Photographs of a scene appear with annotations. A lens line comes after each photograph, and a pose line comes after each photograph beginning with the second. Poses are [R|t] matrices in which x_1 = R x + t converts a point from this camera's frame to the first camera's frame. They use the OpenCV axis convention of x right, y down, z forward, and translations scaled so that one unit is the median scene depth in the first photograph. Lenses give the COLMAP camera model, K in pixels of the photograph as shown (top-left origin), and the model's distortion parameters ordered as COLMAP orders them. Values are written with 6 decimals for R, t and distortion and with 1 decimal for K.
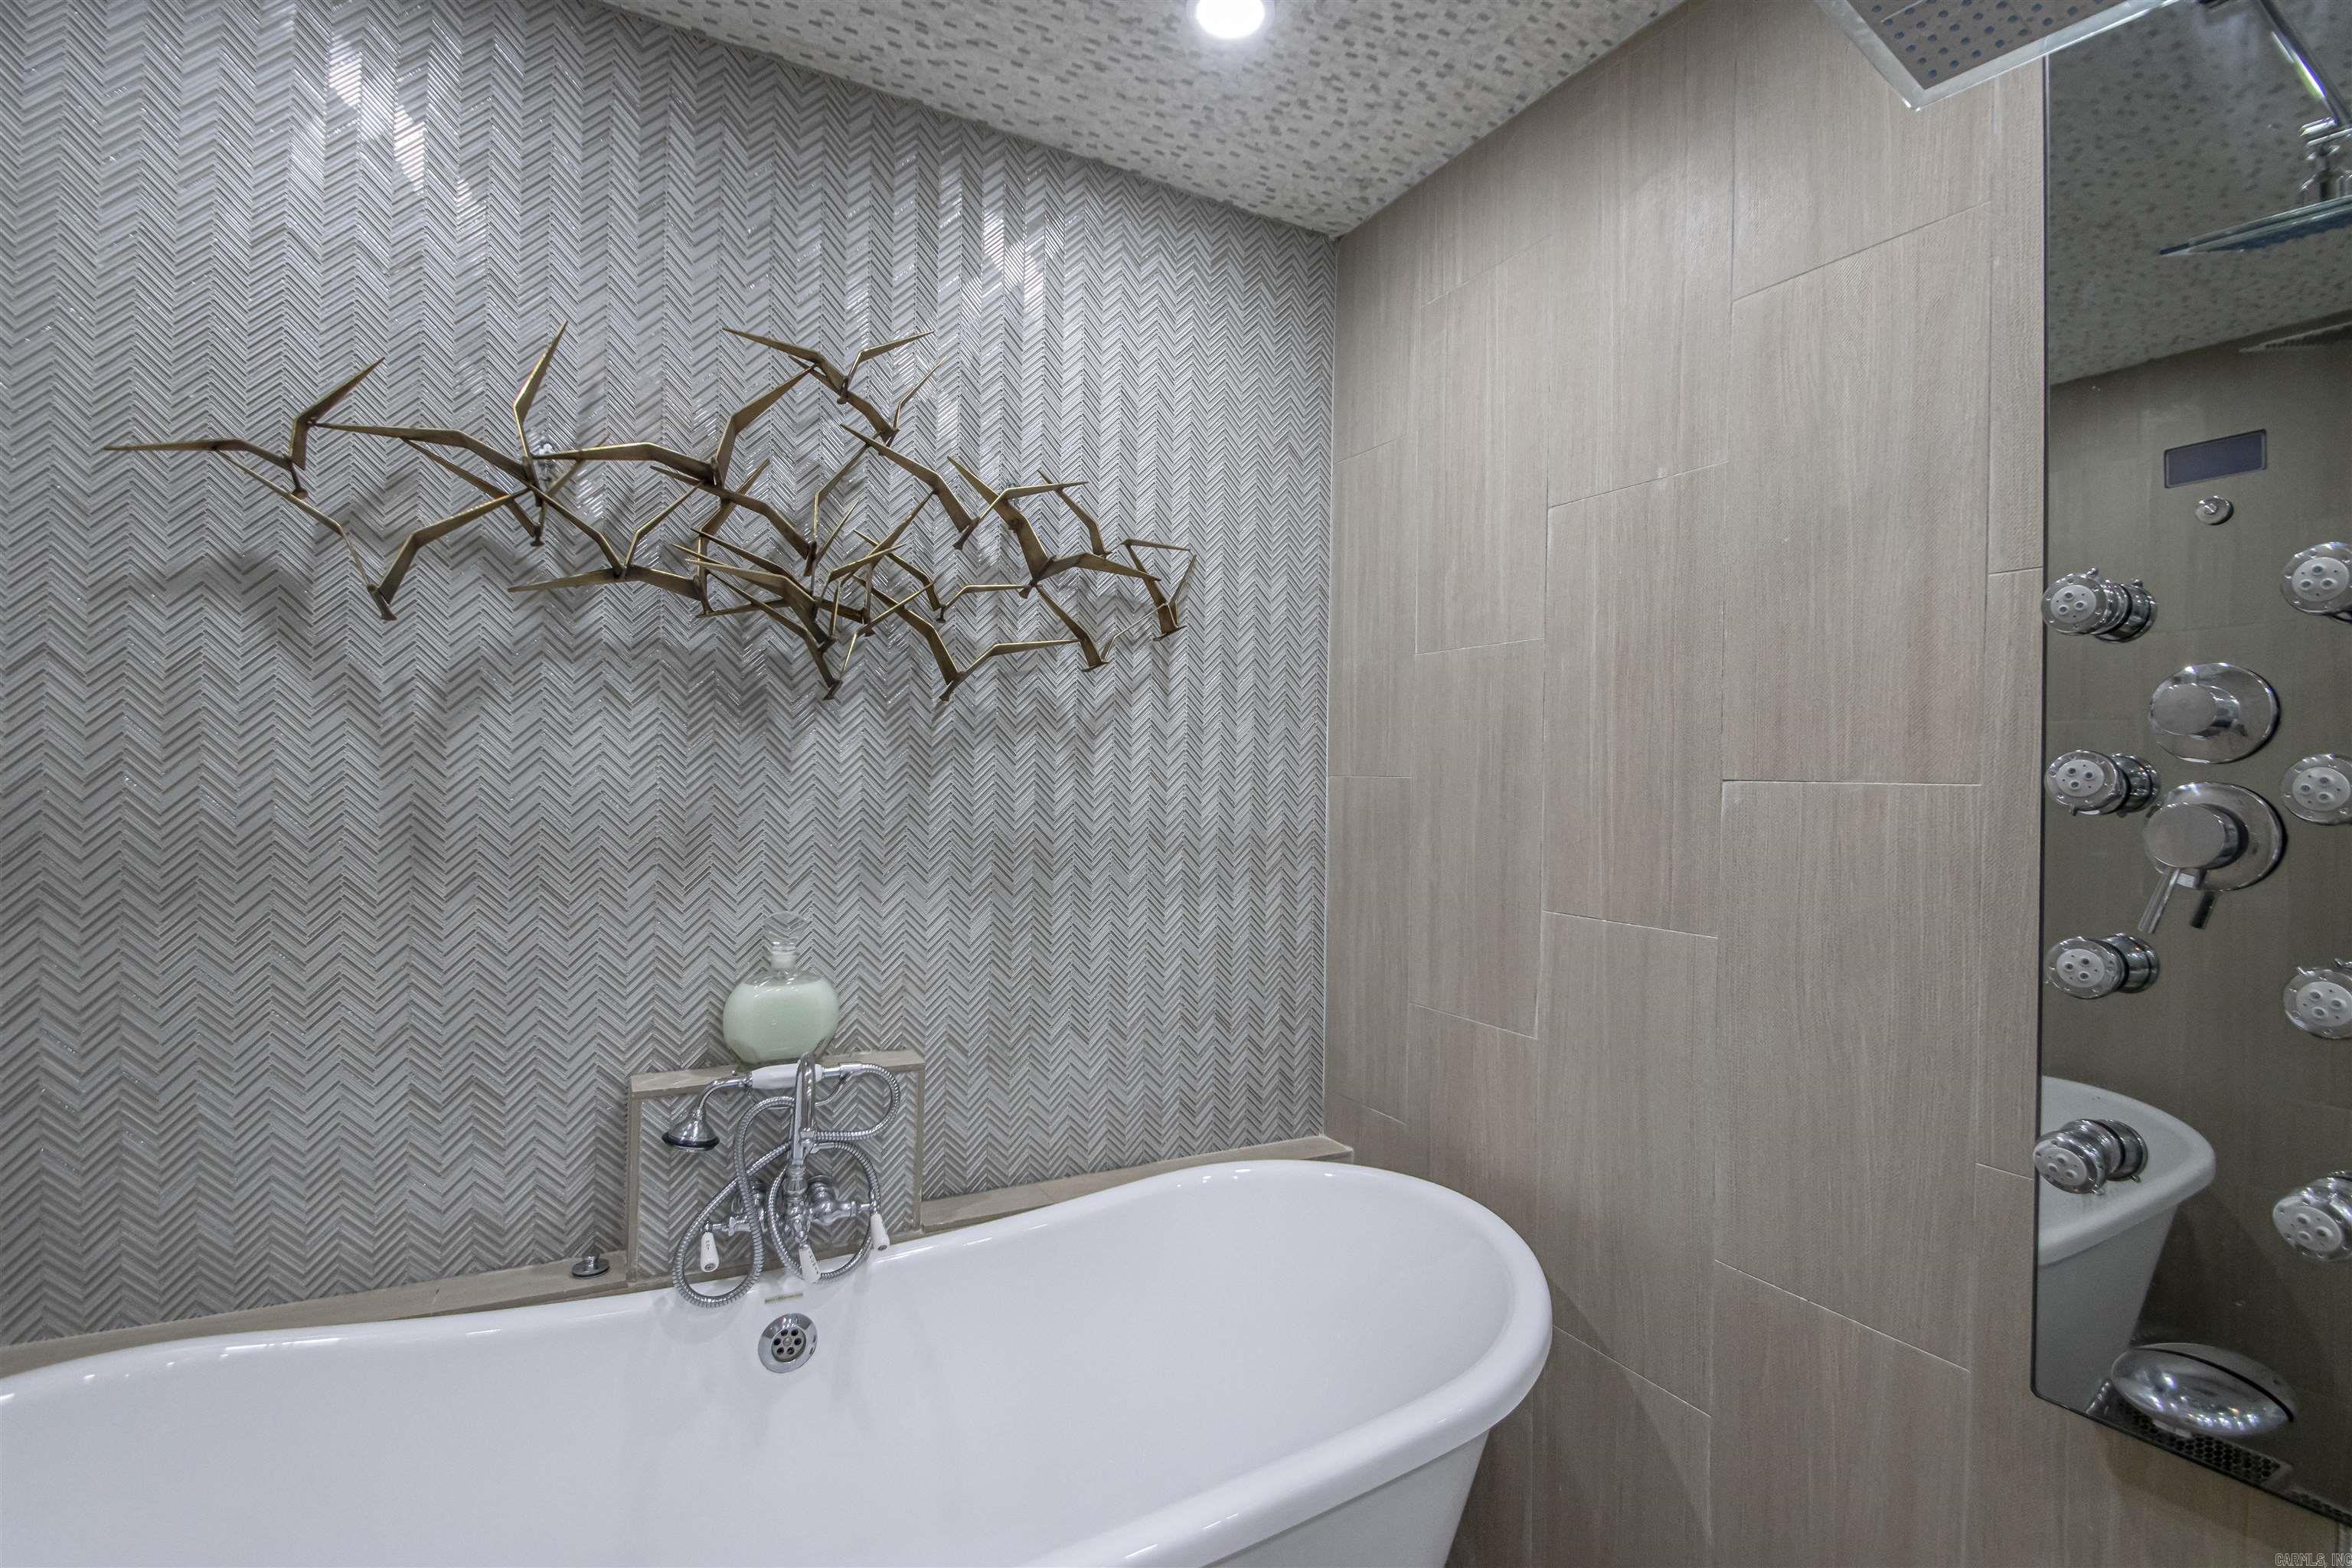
lens RADIAL K [[1078.5, 0, 1176.0], [0, 1078.5, 784.0], [0, 0, 1]] dist [0.022786, -0.018434]
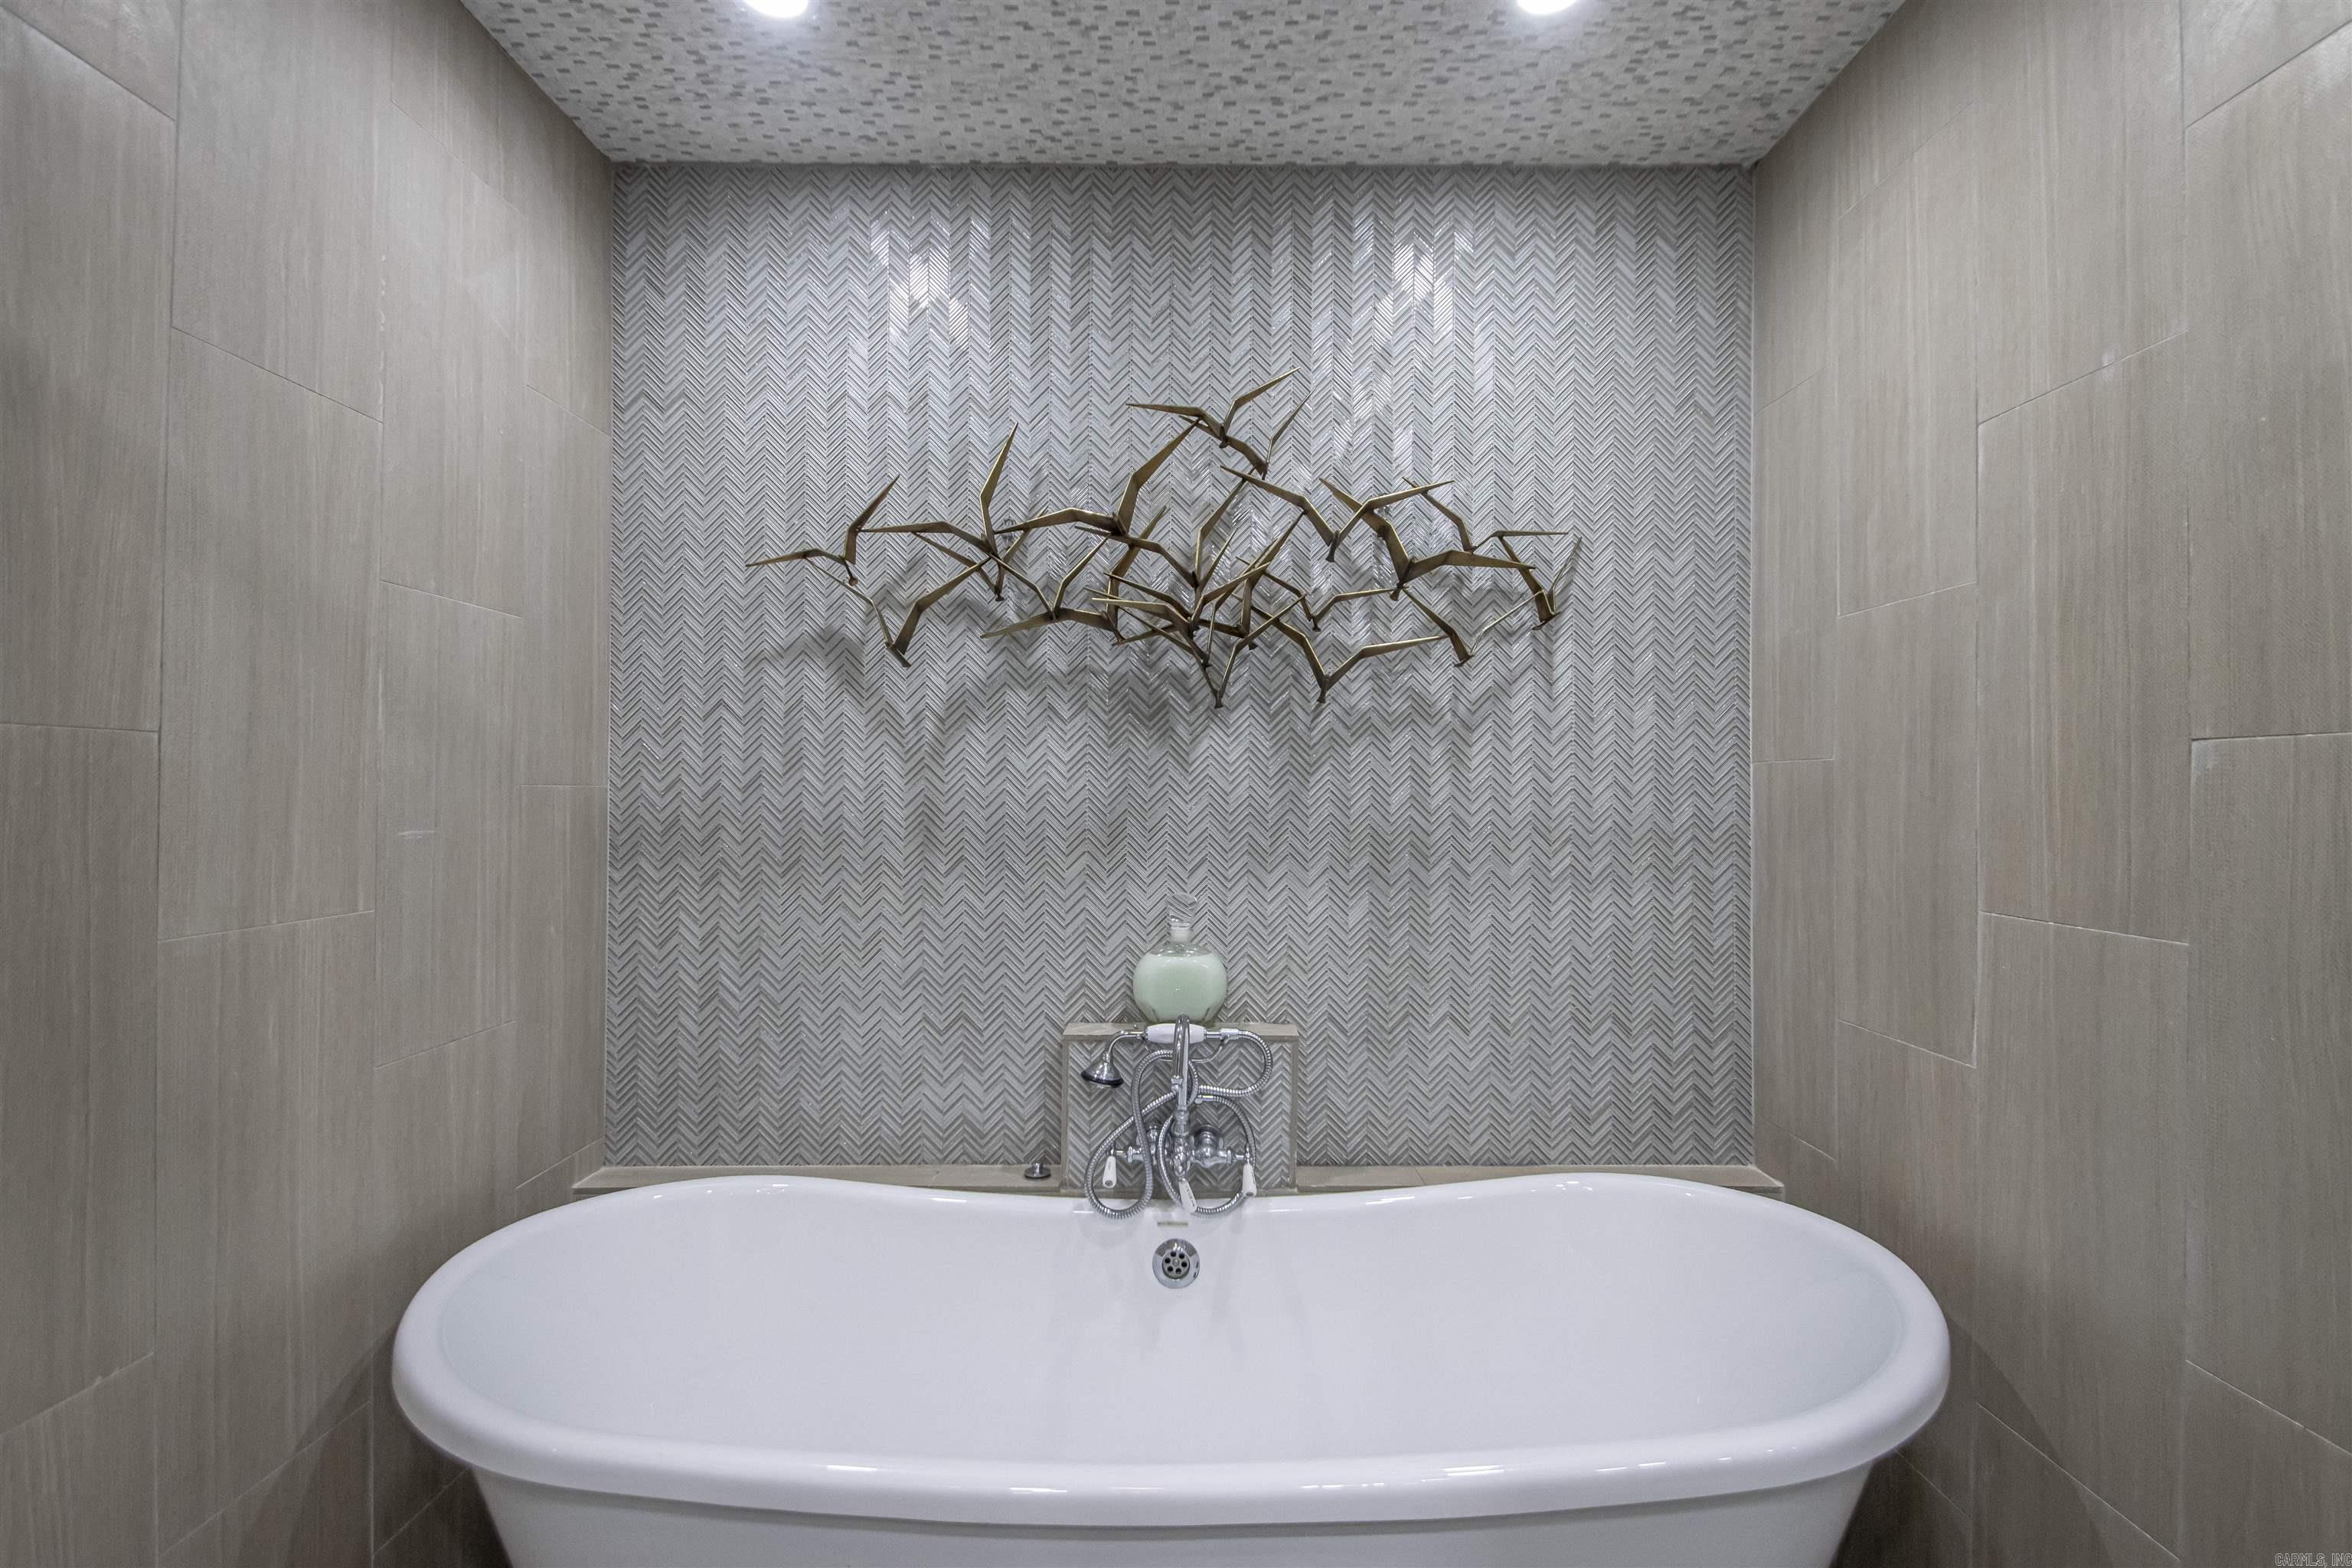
lens RADIAL K [[1098.7, 0, 1201.3], [0, 1098.7, 779.3], [0, 0, 1]] dist [0.024097, -0.019509]
pose [[0.877986, -0.028330, -0.477847, 0.217255], [0.018176, 0.999500, -0.025861, 0.026825], [0.478341, 0.014020, 0.878062, -0.023683]]
